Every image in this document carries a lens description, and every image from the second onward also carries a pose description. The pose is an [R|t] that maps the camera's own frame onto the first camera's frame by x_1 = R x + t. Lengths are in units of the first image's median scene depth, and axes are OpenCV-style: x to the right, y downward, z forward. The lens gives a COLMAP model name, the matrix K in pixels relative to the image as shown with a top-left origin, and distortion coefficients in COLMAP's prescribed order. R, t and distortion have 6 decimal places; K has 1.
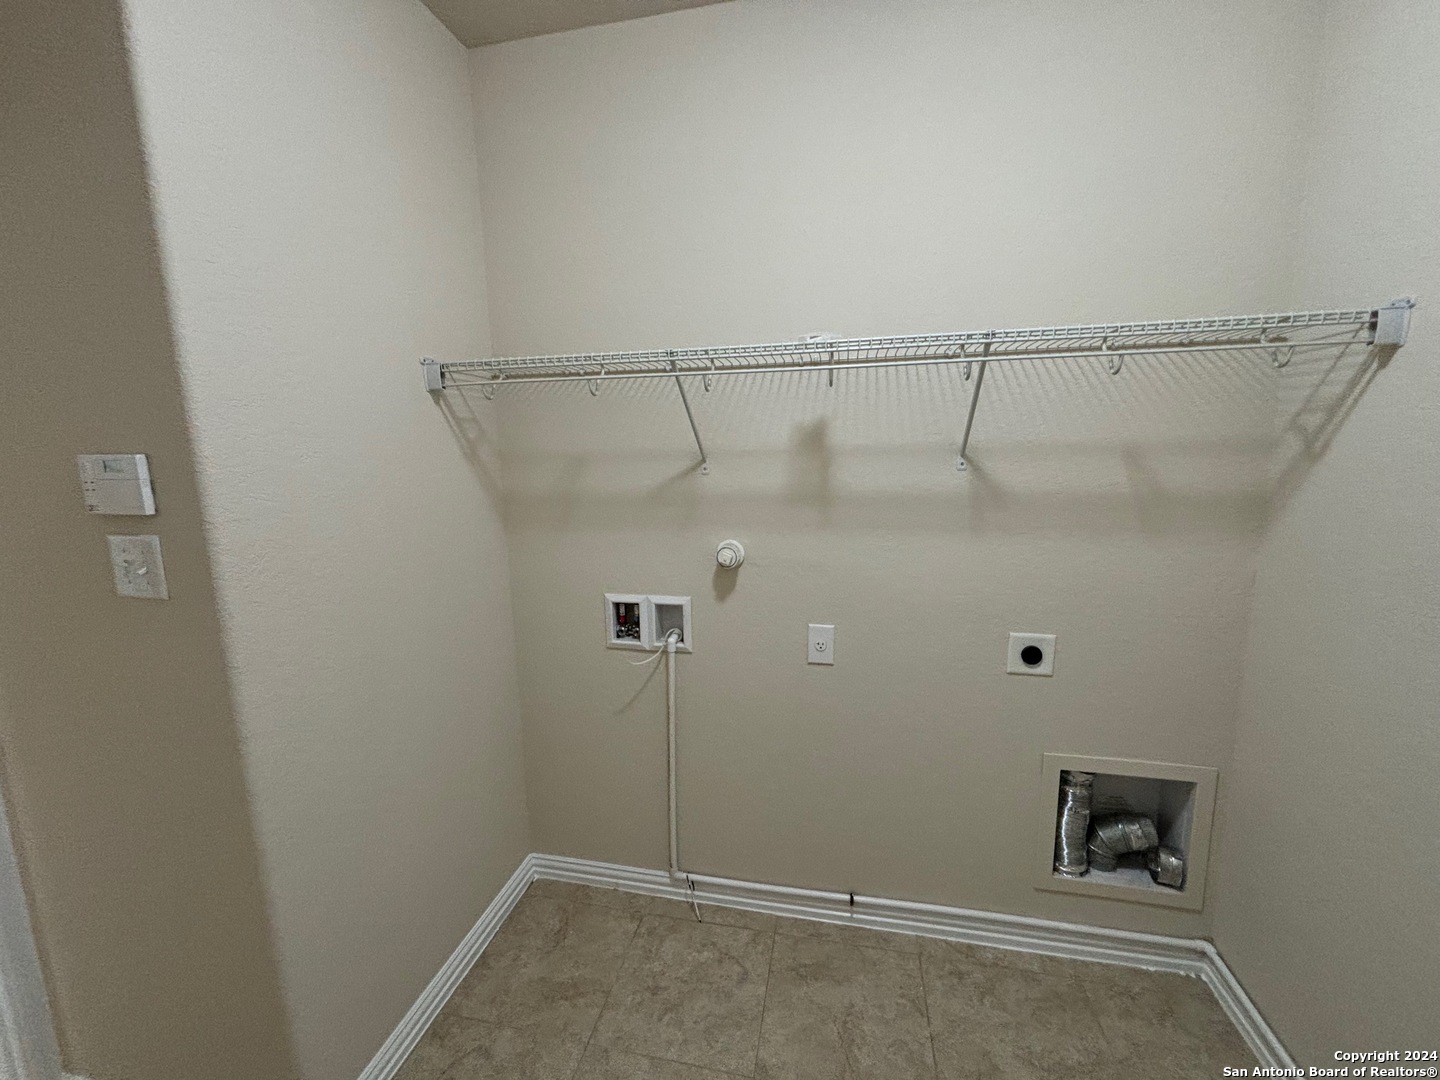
lens RADIAL K [[579.4, 0, 719.7], [0, 579.4, 540.7], [0, 0, 1]] dist [0.011896, 0.000382]
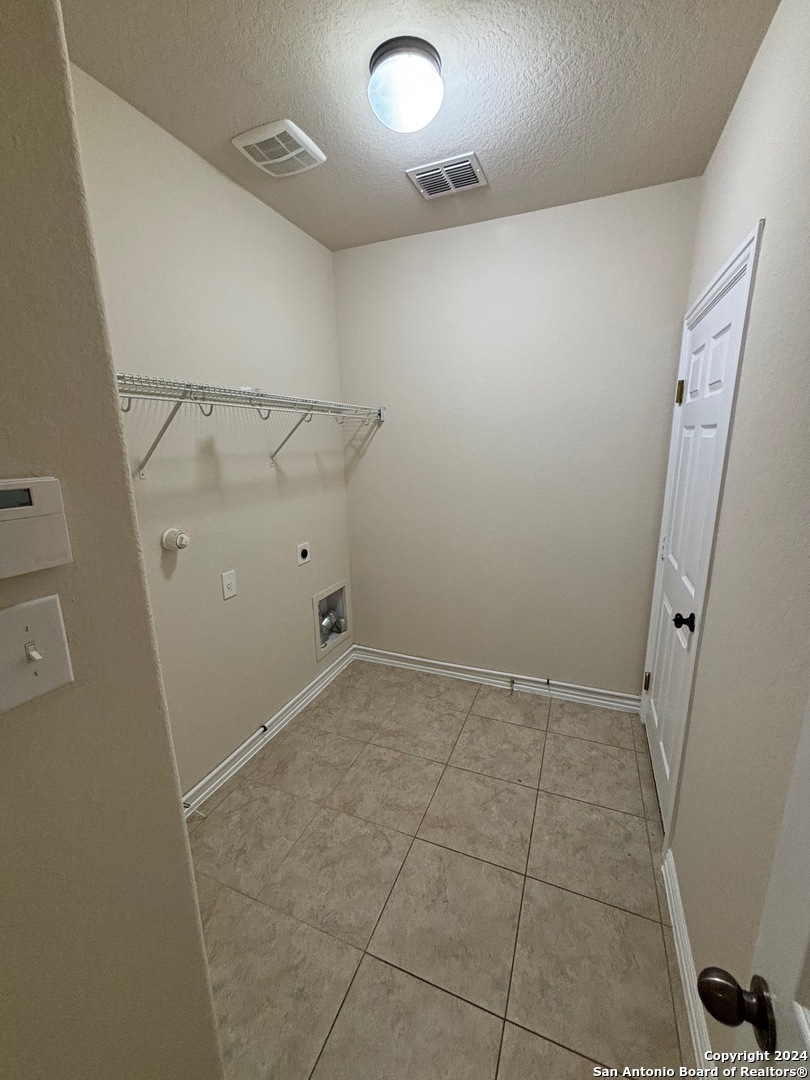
lens RADIAL K [[434.5, 0, 404.0], [0, 434.5, 538.8], [0, 0, 1]] dist [0.011896, 0.000382]
pose [[0.190904, -0.201184, 0.960771, -0.900612], [0.169857, 0.970777, 0.169529, -0.060530], [-0.966801, 0.130830, 0.219498, 0.308896]]
